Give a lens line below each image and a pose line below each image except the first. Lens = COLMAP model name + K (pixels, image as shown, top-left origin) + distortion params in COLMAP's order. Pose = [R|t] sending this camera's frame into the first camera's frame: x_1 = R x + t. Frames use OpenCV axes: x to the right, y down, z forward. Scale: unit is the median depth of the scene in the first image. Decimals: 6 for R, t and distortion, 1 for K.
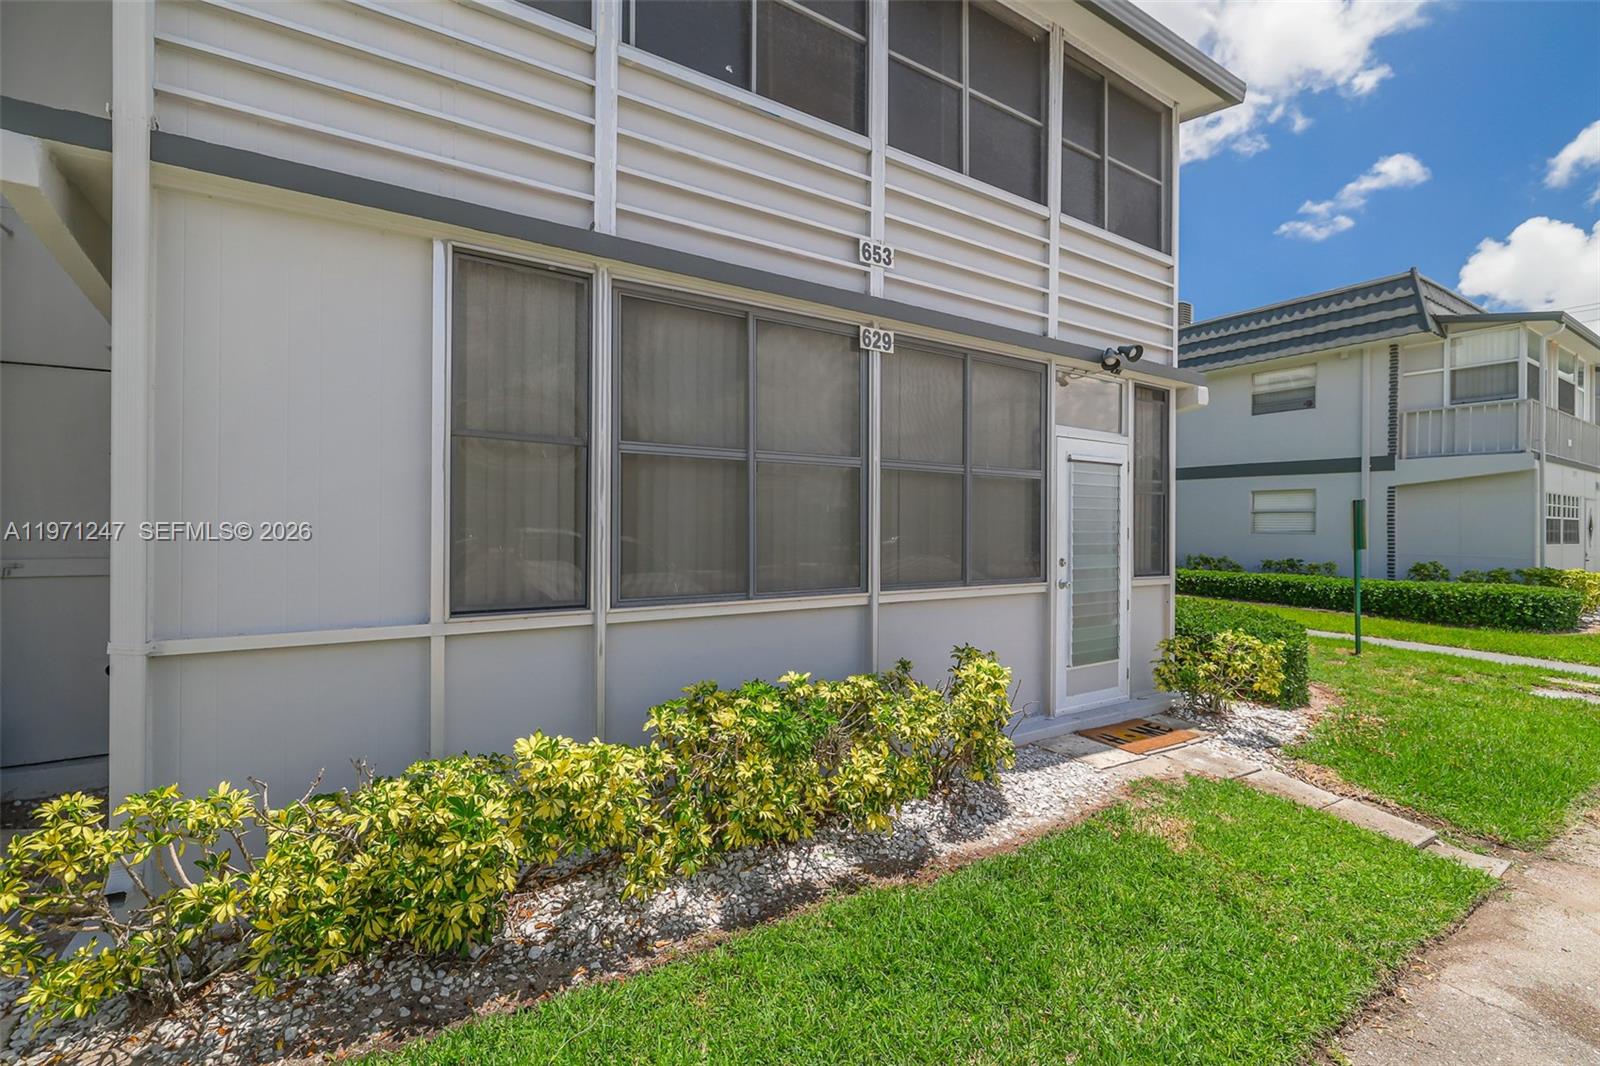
lens RADIAL K [[675.9, 0, 786.2], [0, 675.9, 531.3], [0, 0, 1]] dist [-0.003785, 0.000554]
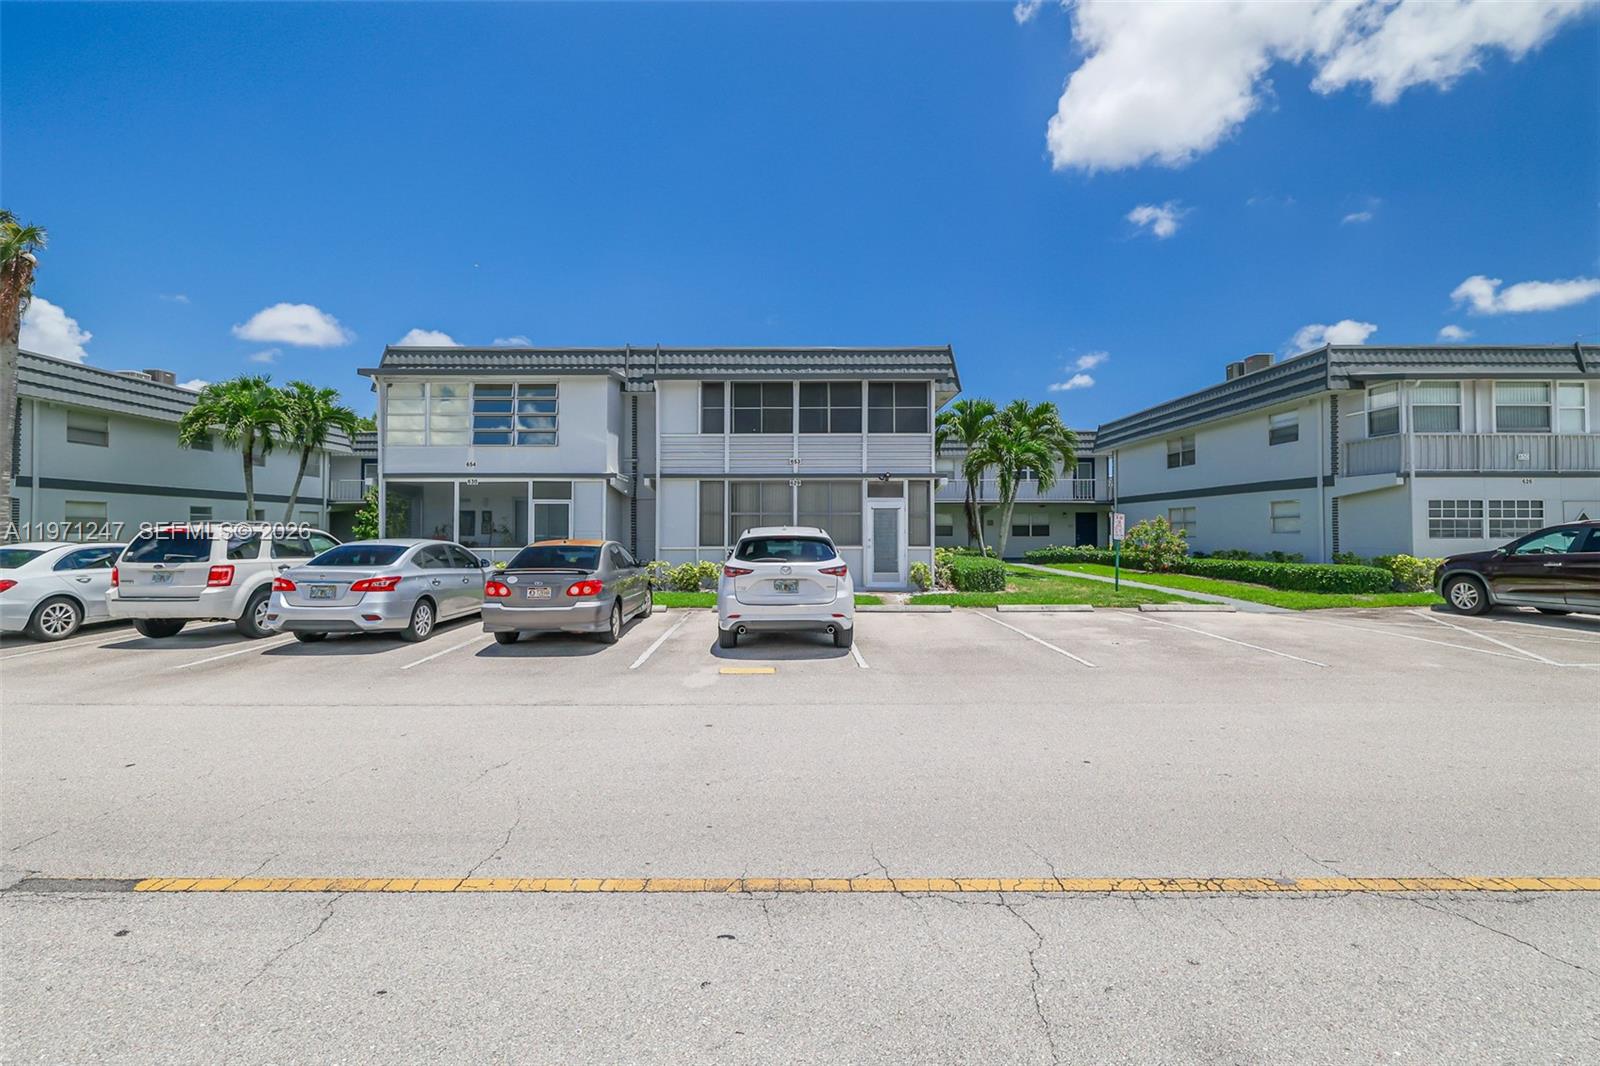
lens RADIAL K [[675.9, 0, 803.1], [0, 675.9, 533.5], [0, 0, 1]] dist [-0.003785, 0.000554]
pose [[0.859049, -0.007001, -0.511845, 1.849076], [0.002329, 0.999950, -0.009770, 0.046692], [0.511888, 0.007201, 0.859022, -2.011922]]
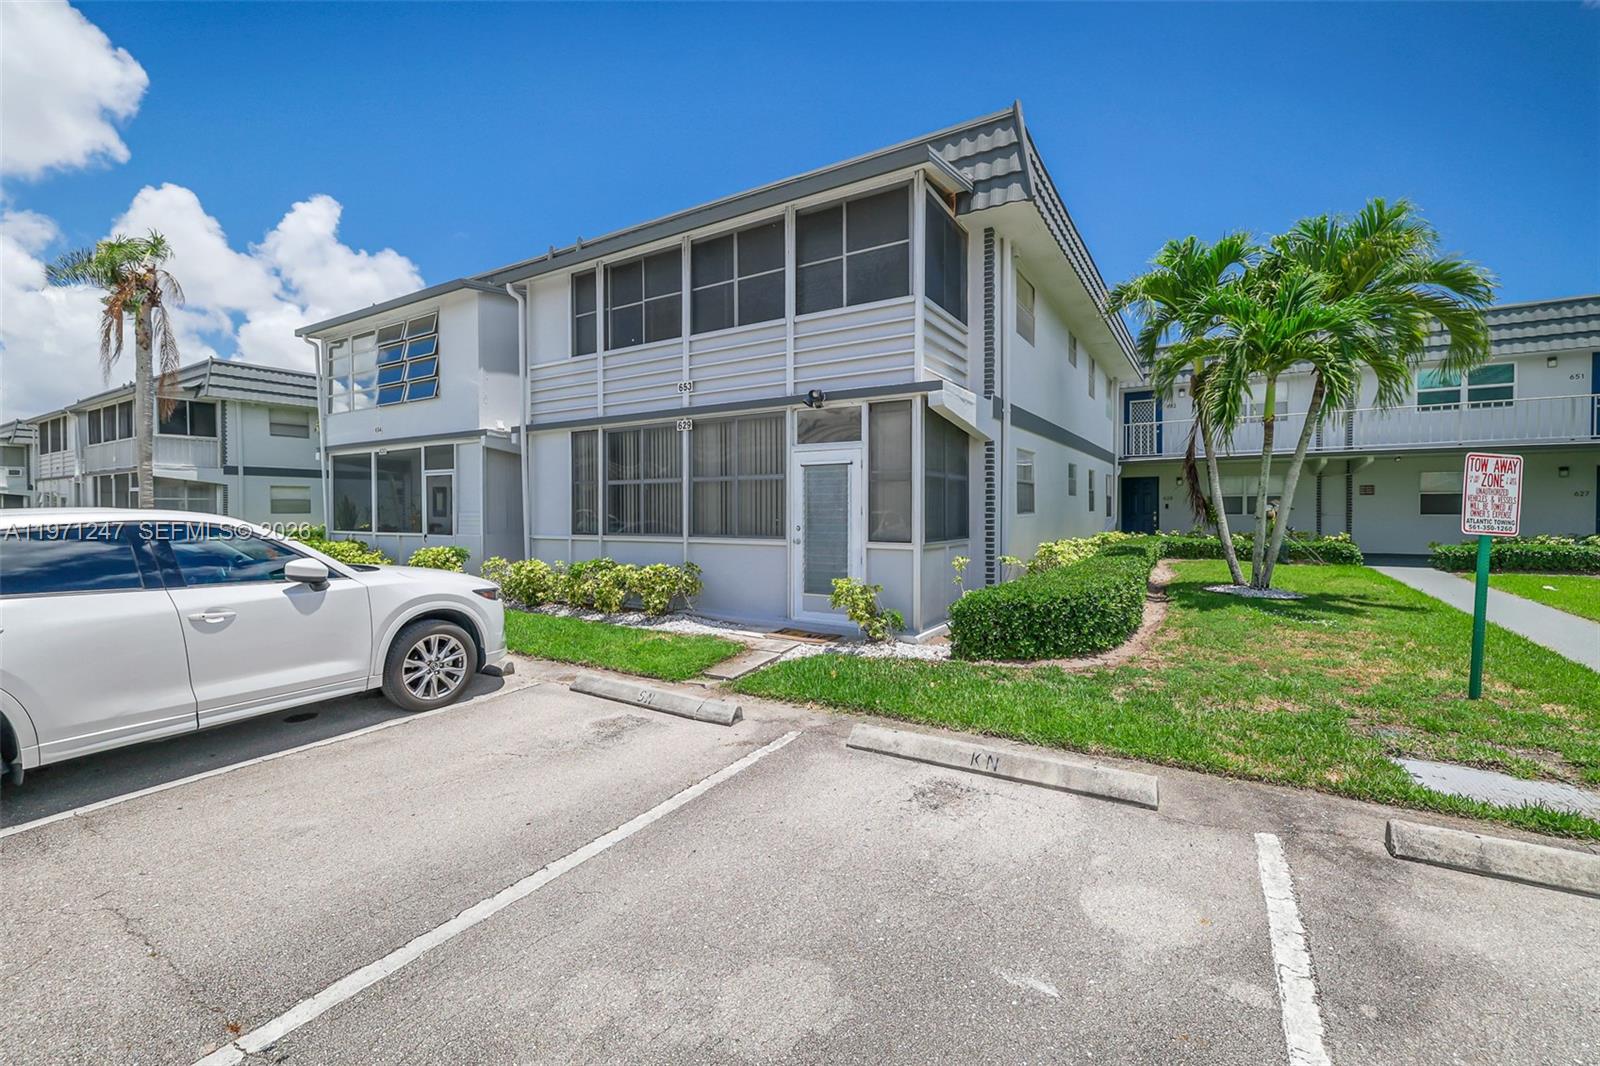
lens RADIAL K [[675.9, 0, 795.8], [0, 675.9, 525.0], [0, 0, 1]] dist [-0.003785, 0.000554]
pose [[0.444767, 0.015335, -0.895515, 1.937407], [0.003054, 0.999822, 0.018638, 0.007192], [0.895641, -0.011024, 0.444641, 0.267783]]
